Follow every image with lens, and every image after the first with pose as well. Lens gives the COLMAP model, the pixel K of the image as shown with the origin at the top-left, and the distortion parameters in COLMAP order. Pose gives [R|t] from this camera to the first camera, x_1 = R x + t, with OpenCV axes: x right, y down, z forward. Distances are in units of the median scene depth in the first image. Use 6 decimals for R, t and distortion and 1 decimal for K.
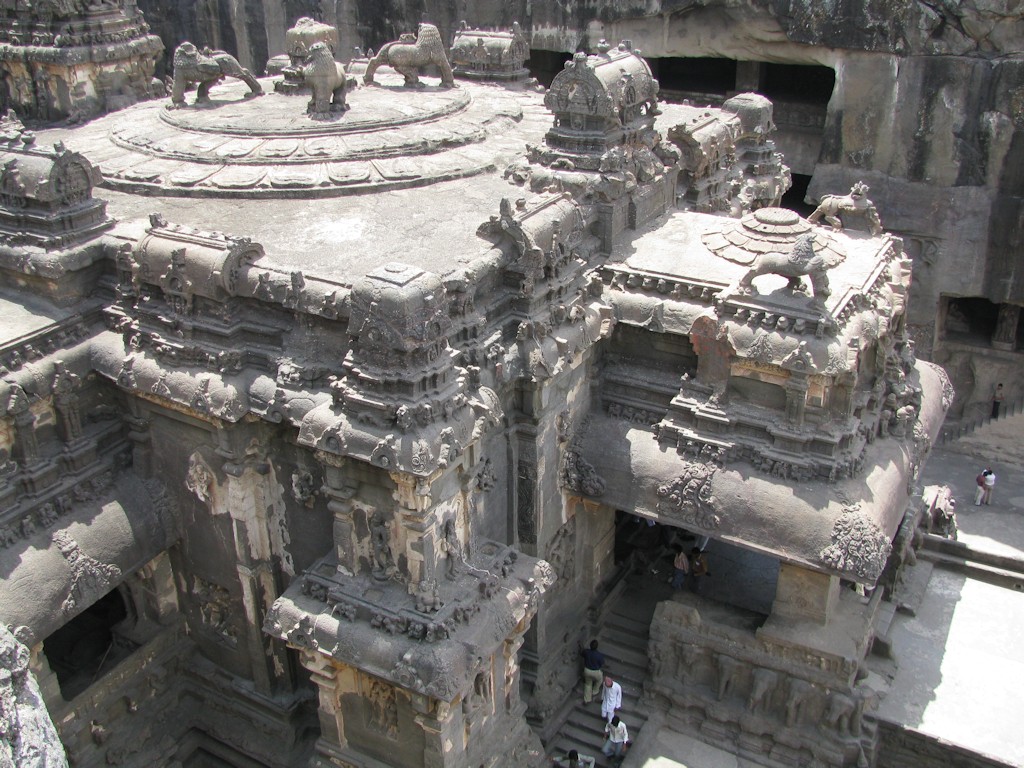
lens RADIAL K [[1079.2, 0, 502.5], [0, 1079.2, 376.9], [0, 0, 1]] dist [-0.217344, 0.269981]
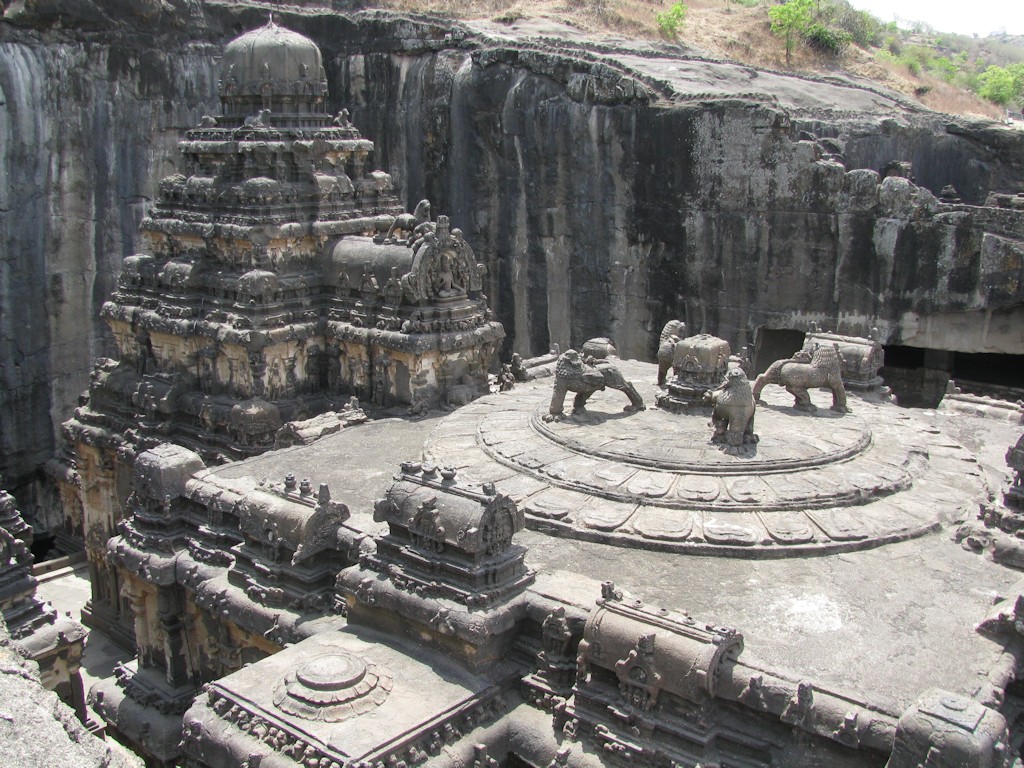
lens RADIAL K [[1079.2, 0, 502.5], [0, 1079.2, 376.9], [0, 0, 1]] dist [-0.217344, 0.269981]
pose [[0.986574, 0.052868, -0.154519, -0.225565], [-0.083974, 0.975713, -0.202319, -0.105573], [0.140070, 0.212578, 0.967053, 0.084291]]
